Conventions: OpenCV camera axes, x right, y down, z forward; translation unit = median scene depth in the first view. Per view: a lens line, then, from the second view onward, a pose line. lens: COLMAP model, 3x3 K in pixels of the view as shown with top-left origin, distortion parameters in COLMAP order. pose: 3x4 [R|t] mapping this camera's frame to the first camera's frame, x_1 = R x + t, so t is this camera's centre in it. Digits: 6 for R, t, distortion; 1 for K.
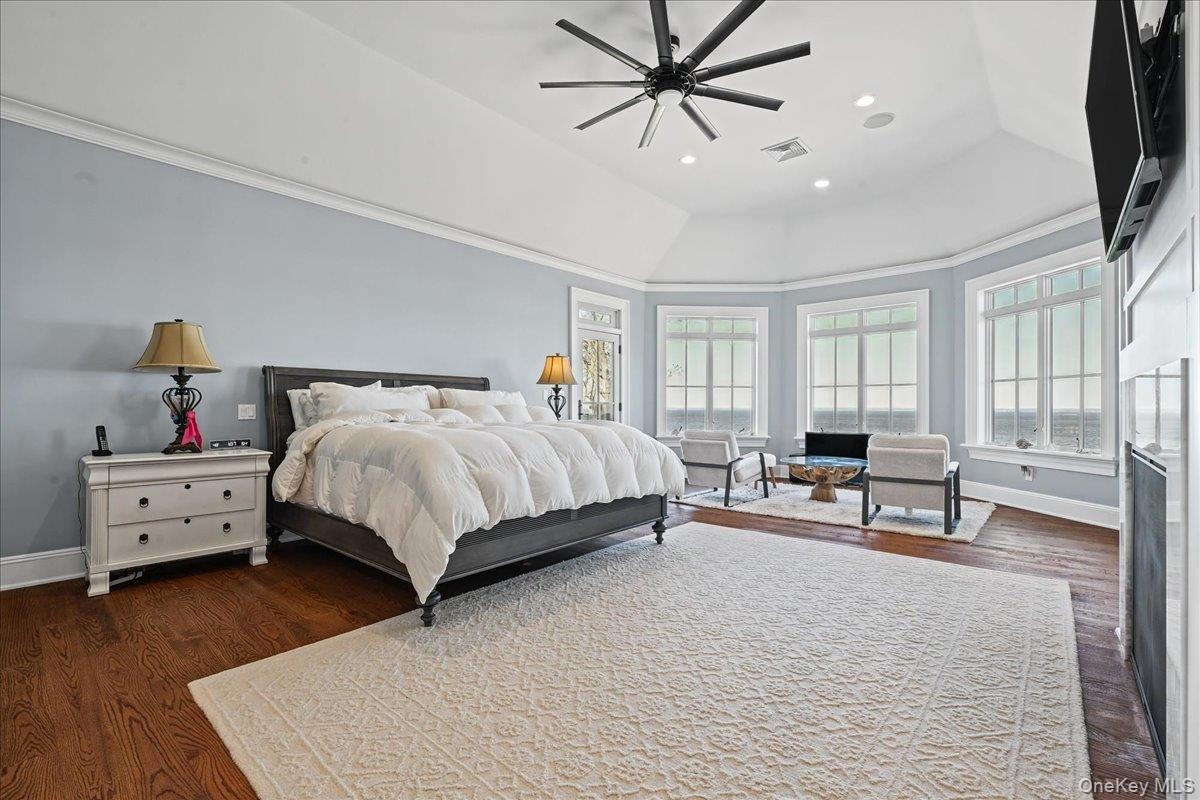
lens RADIAL K [[497.5, 0, 602.2], [0, 497.5, 406.3], [0, 0, 1]] dist [0.000291, 0.000038]
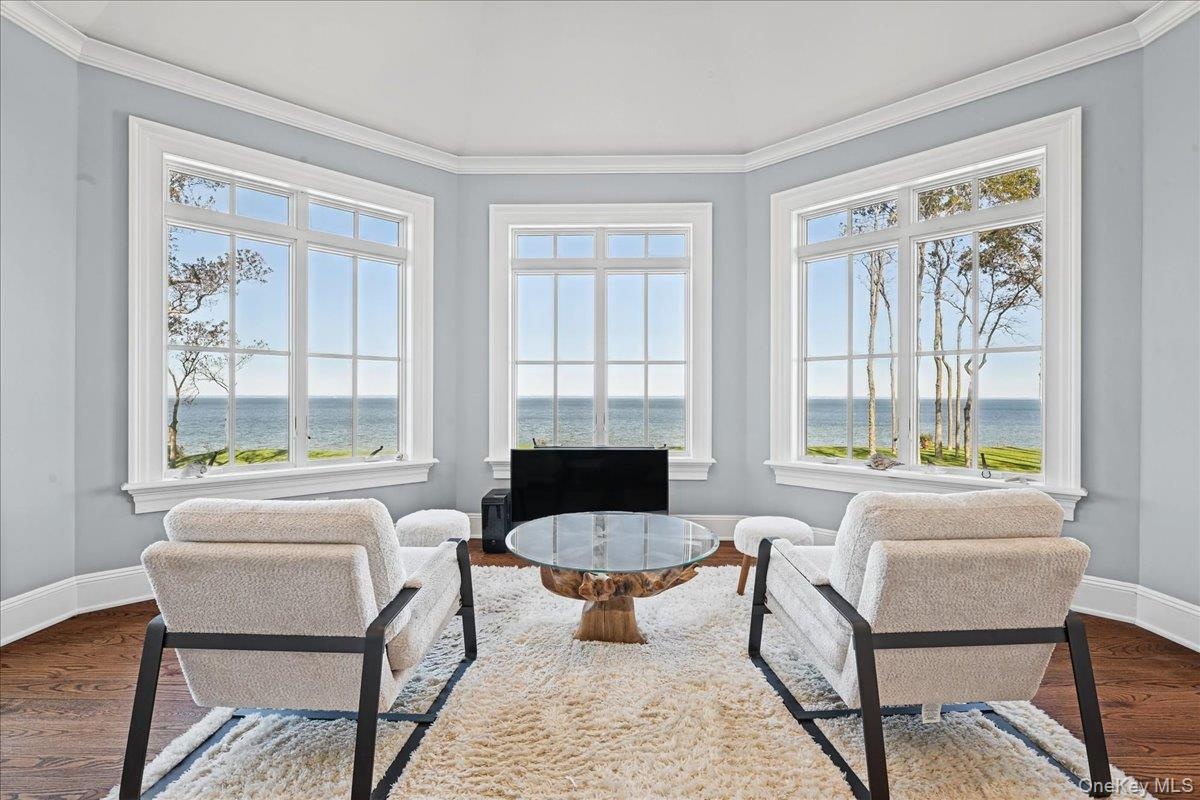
lens RADIAL K [[534.9, 0, 617.5], [0, 534.9, 392.4], [0, 0, 1]] dist [-0.000439, -0.000051]
pose [[0.739994, -0.001352, 0.672612, 0.140126], [0.001290, 0.999999, 0.000590, -0.008590], [-0.672612, 0.000431, 0.739995, 0.608417]]
